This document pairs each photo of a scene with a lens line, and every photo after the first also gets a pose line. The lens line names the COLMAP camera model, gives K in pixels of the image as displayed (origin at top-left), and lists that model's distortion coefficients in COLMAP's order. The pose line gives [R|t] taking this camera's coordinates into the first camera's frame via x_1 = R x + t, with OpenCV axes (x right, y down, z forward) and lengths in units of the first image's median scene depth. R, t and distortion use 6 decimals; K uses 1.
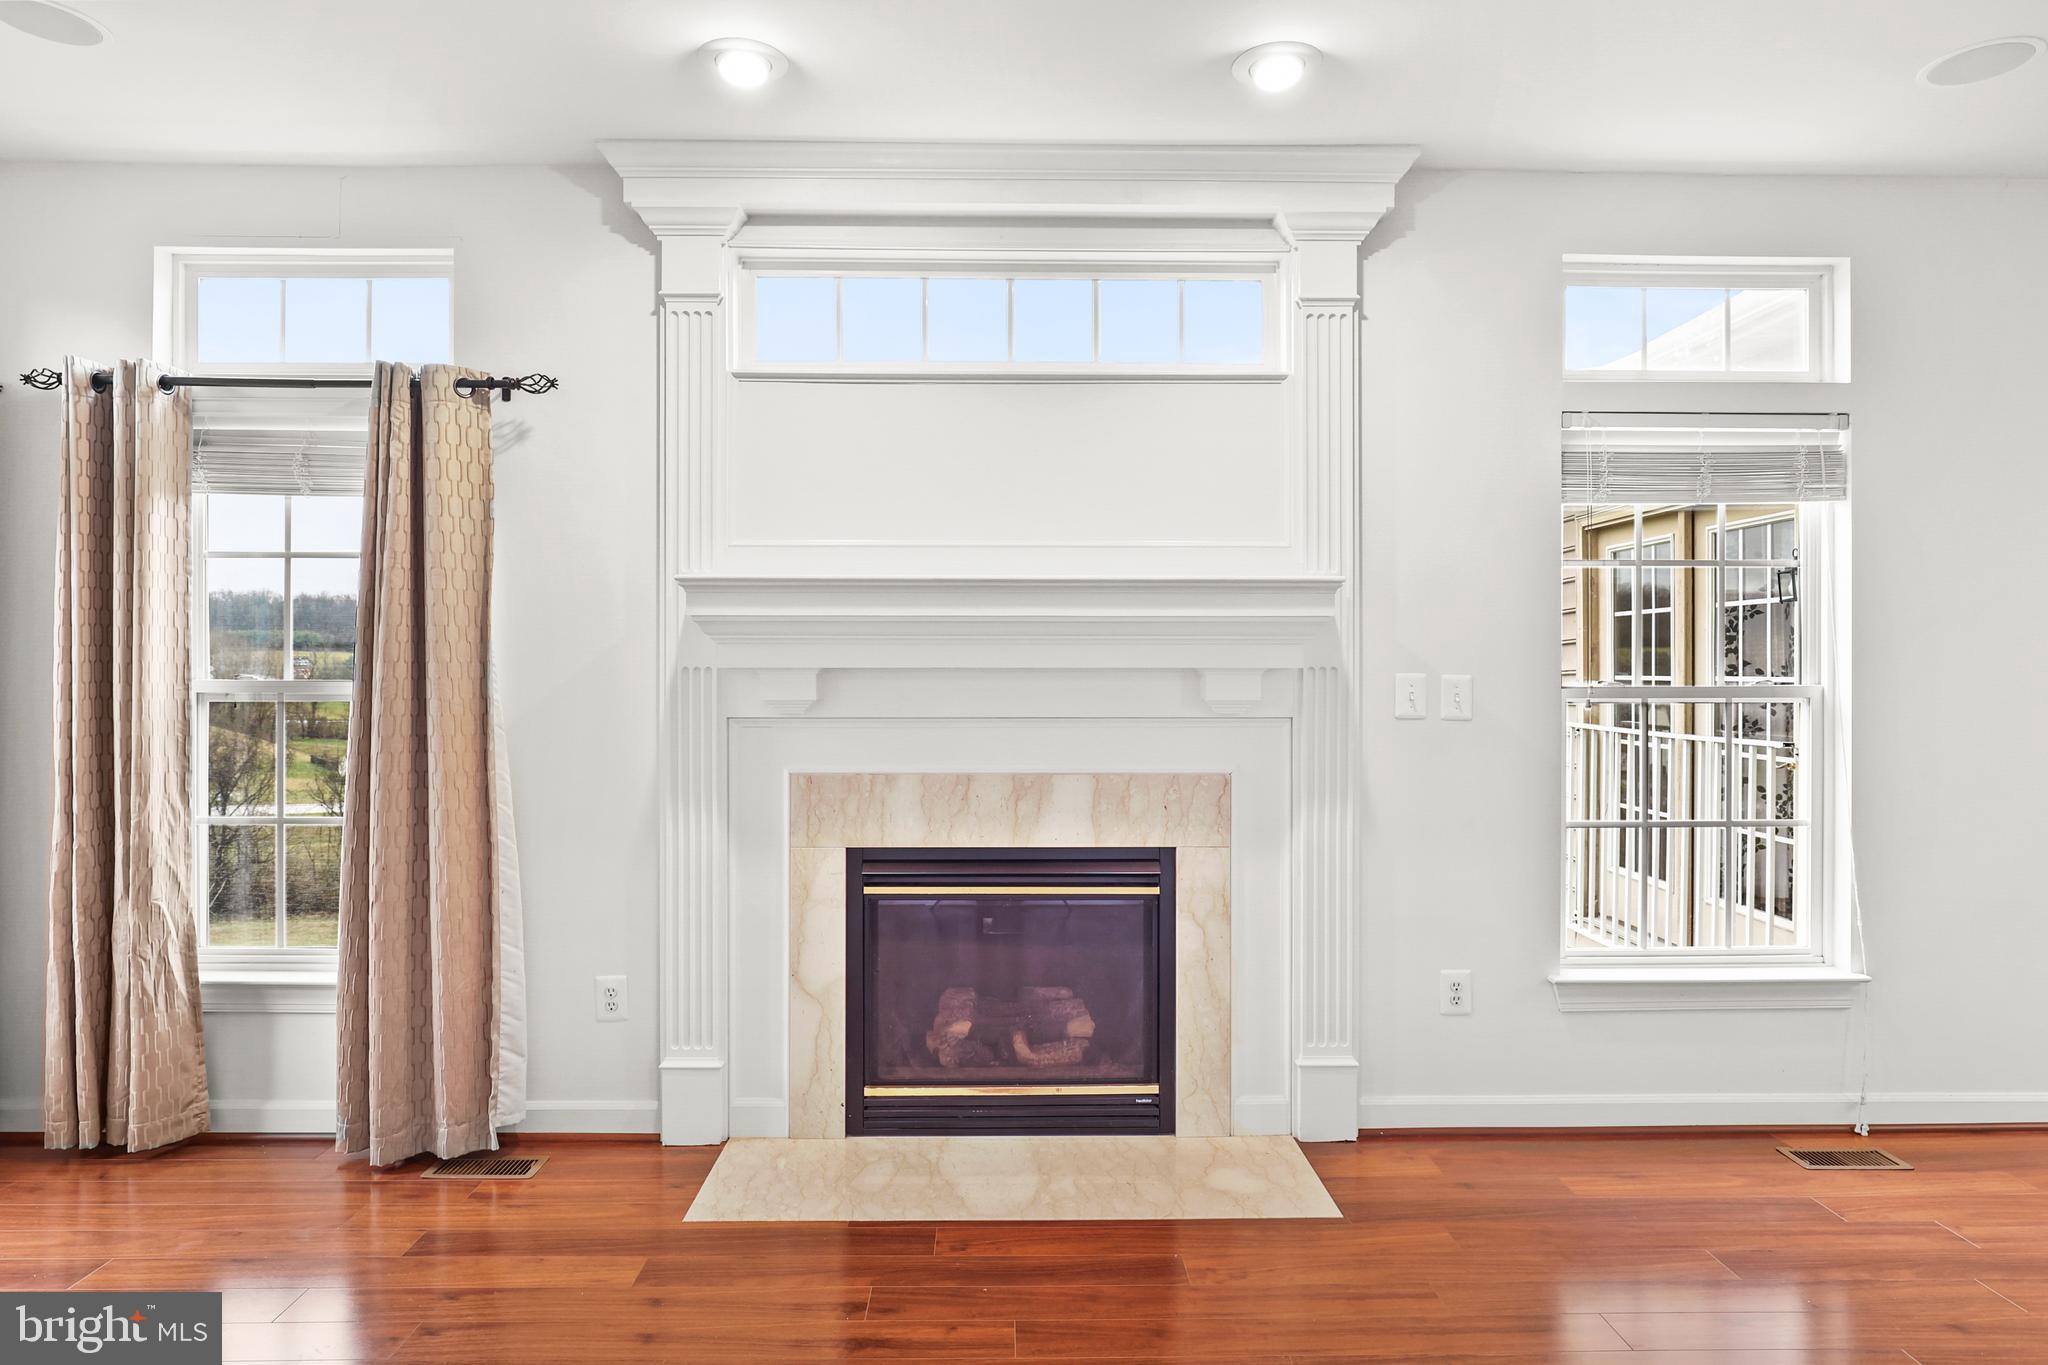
lens RADIAL K [[1225.3, 0, 1027.4], [0, 1225.3, 668.7], [0, 0, 1]] dist [-0.008465, -0.001860]
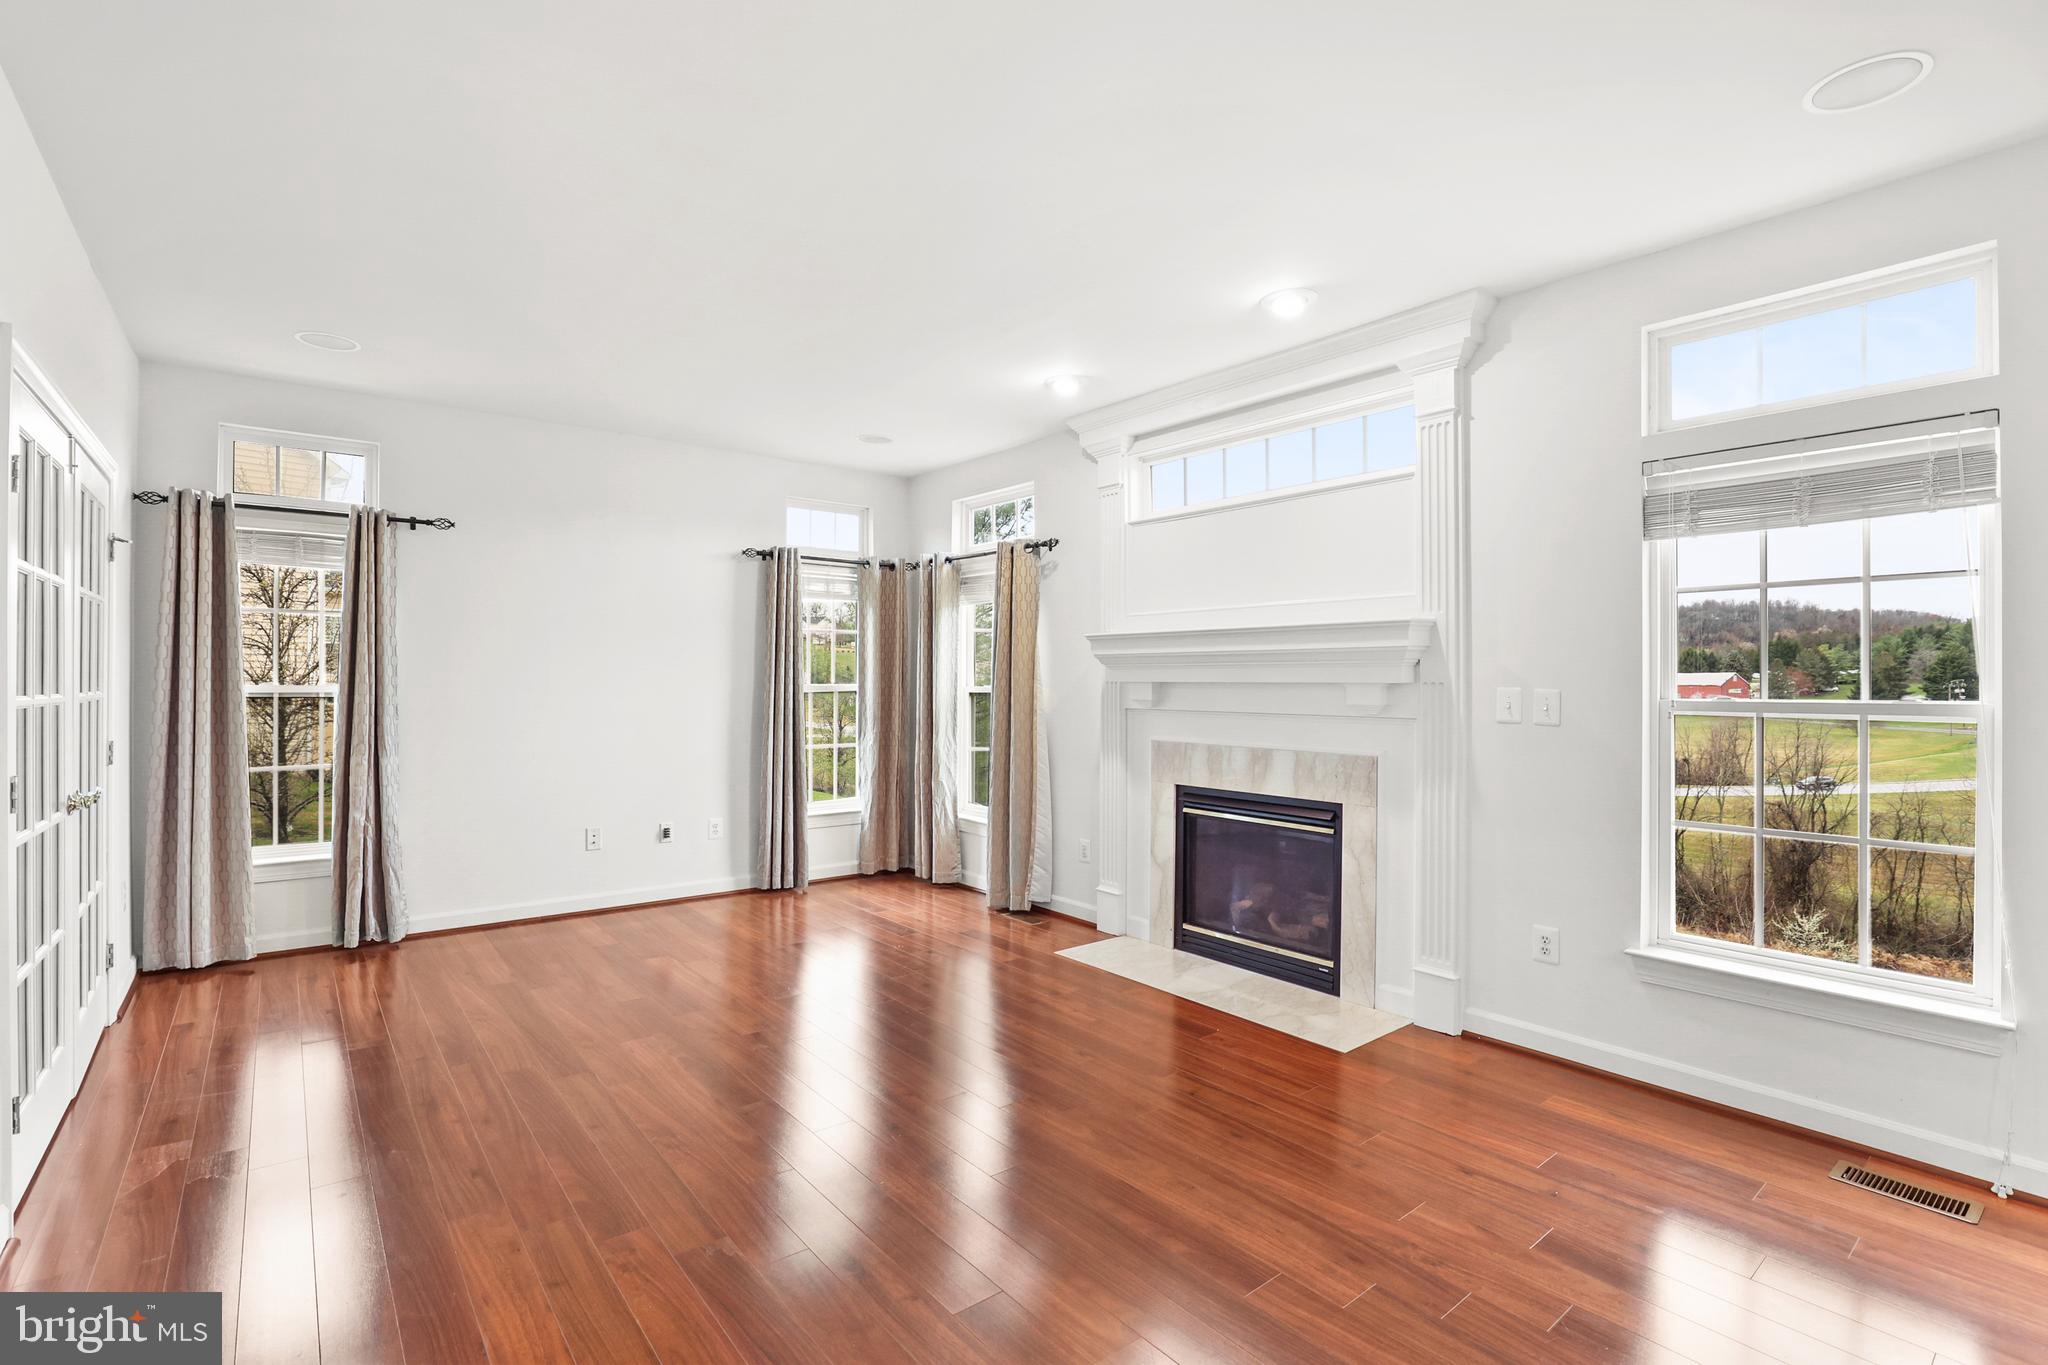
lens RADIAL K [[936.9, 0, 1011.3], [0, 936.9, 675.7], [0, 0, 1]] dist [-0.032903, 0.009247]
pose [[0.611113, -0.002409, -0.791540, 0.773209], [-0.002483, 0.999985, -0.004961, -0.002587], [0.791540, 0.004997, 0.611097, -0.006603]]
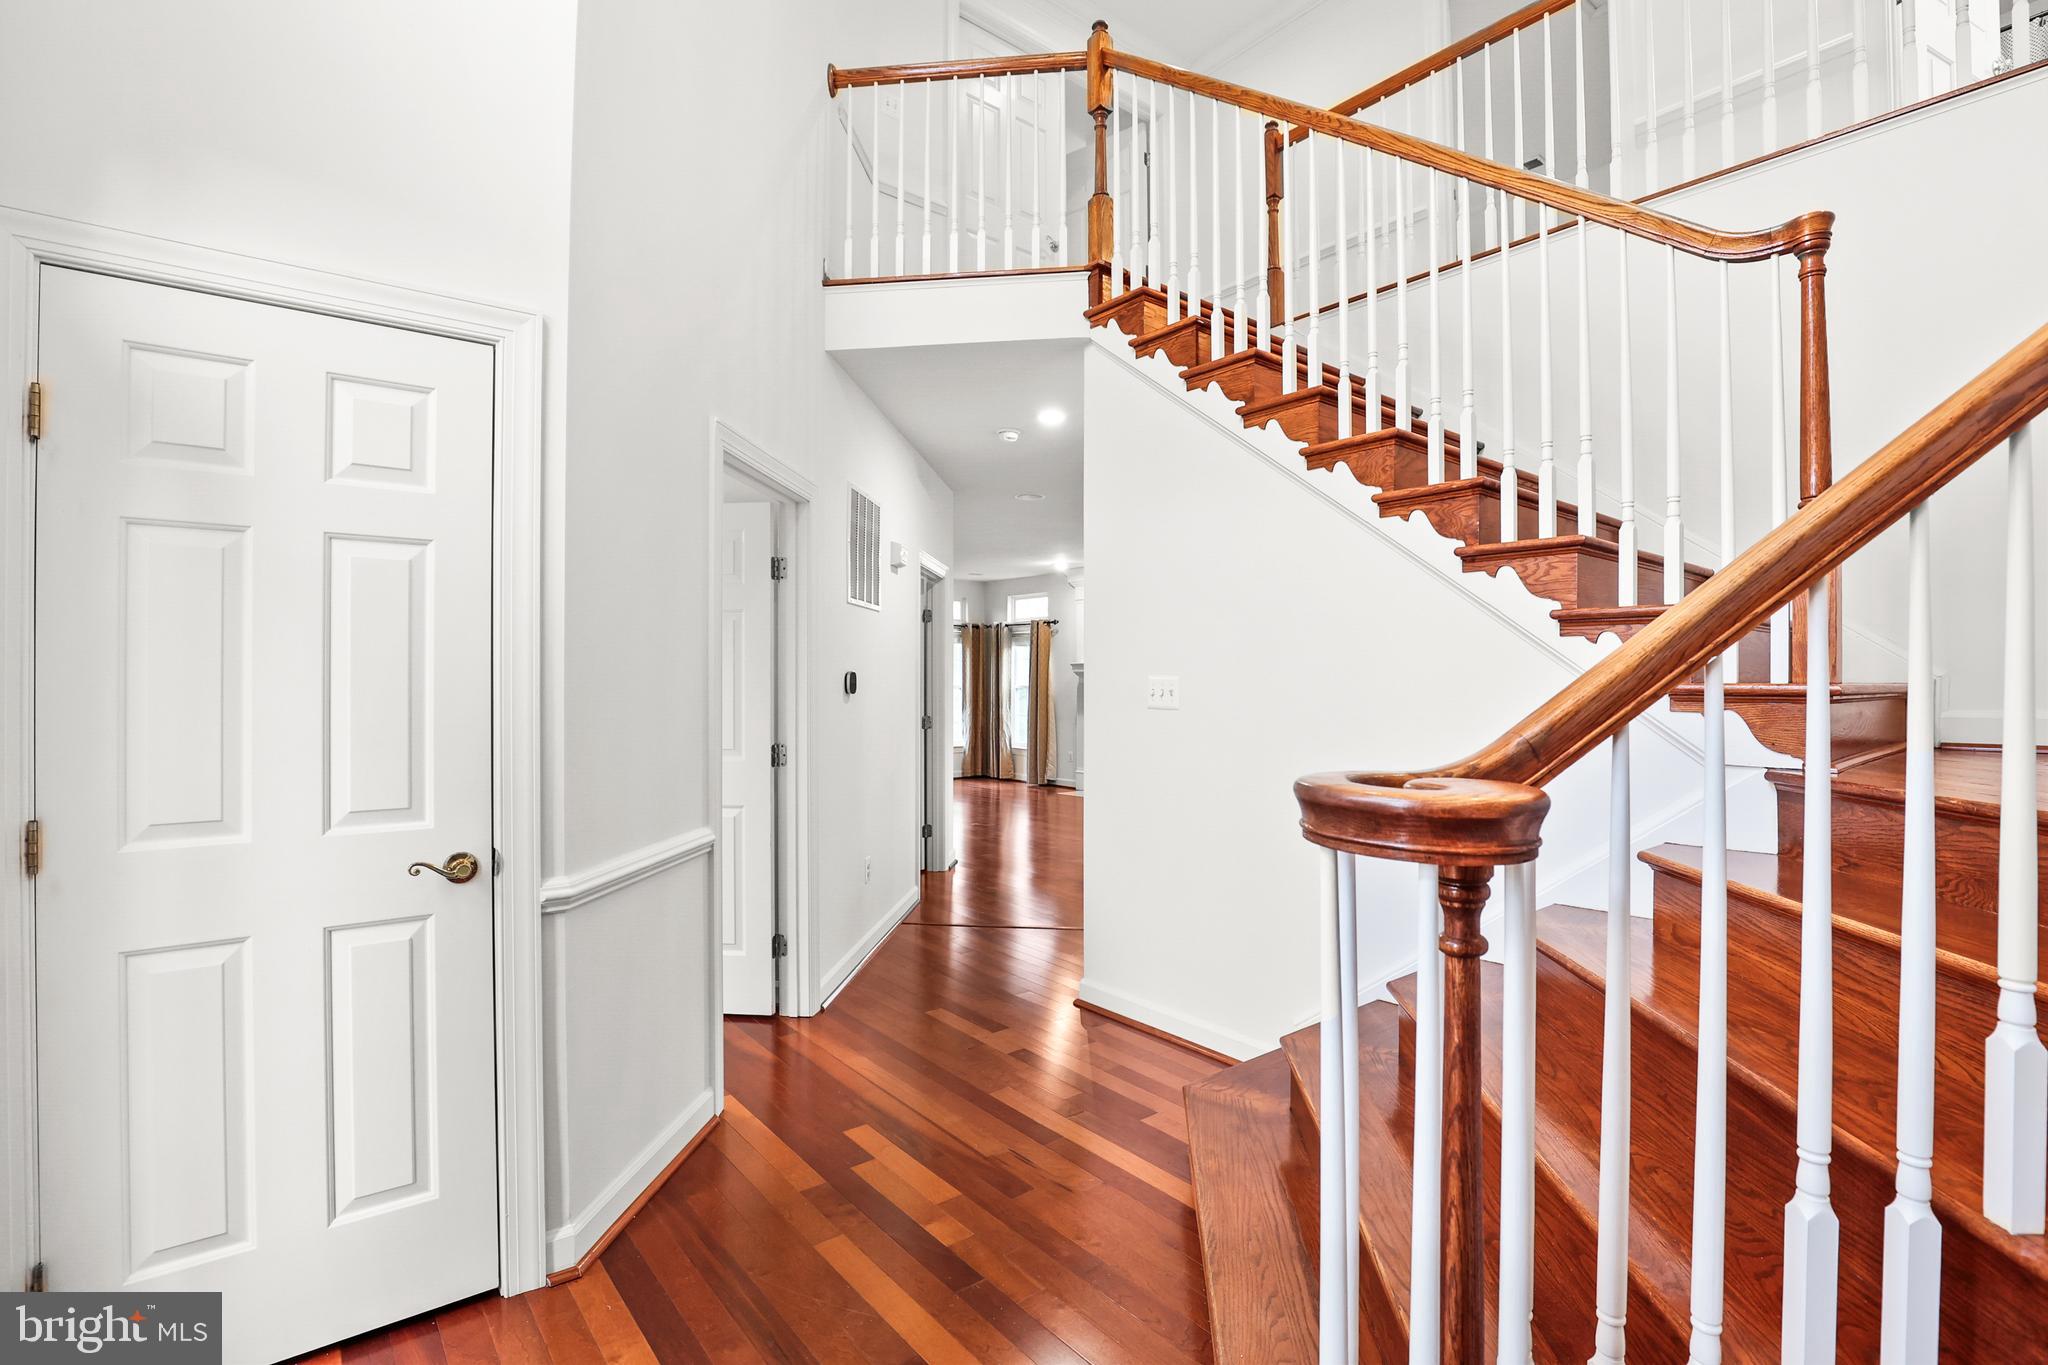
lens RADIAL K [[936.9, 0, 1011.3], [0, 936.9, 675.7], [0, 0, 1]] dist [-0.032903, 0.009247]
pose [[0.602417, -0.010059, -0.798118, 2.282660], [0.003413, 0.999944, -0.010027, 0.008013], [0.798175, 0.003316, 0.602417, -1.249095]]
